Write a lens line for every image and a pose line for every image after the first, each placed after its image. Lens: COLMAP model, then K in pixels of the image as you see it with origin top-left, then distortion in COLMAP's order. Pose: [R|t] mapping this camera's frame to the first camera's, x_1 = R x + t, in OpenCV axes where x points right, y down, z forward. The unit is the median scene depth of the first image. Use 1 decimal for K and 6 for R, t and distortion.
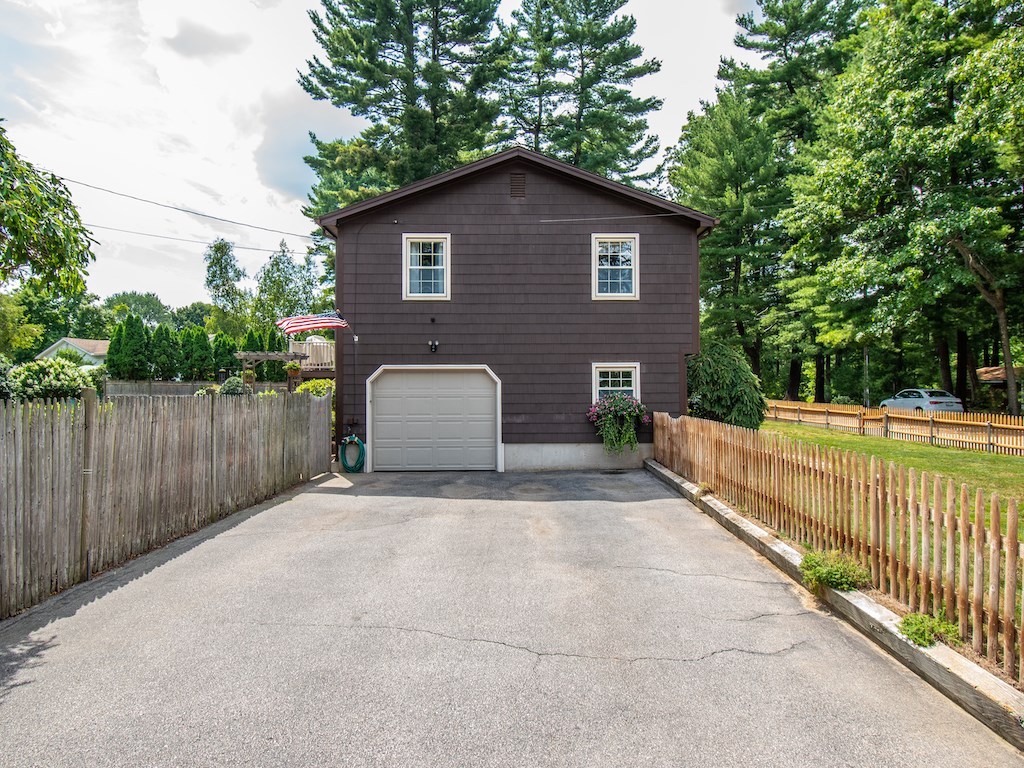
lens RADIAL K [[652.5, 0, 518.2], [0, 652.5, 379.8], [0, 0, 1]] dist [0.000924, -0.000623]
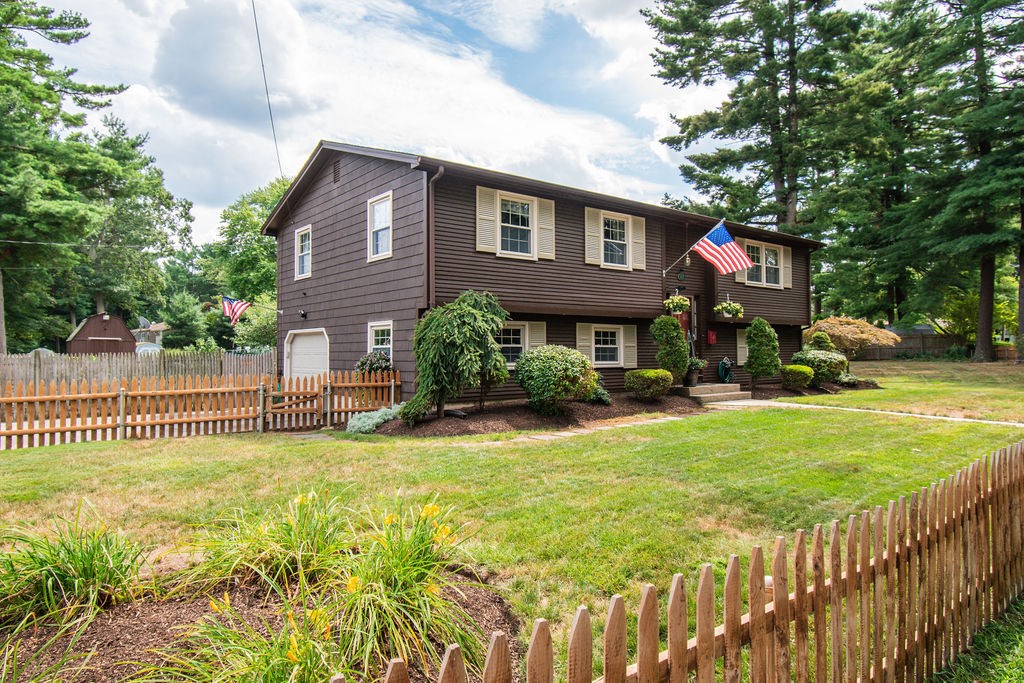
lens RADIAL K [[600.2, 0, 512.0], [0, 600.2, 341.5], [0, 0, 1]] dist [-0.005021, -0.001007]
pose [[0.624498, -0.014164, -0.780898, 1.008611], [0.012503, 0.999889, -0.008137, 0.015842], [0.780926, -0.004682, 0.624606, 0.572613]]
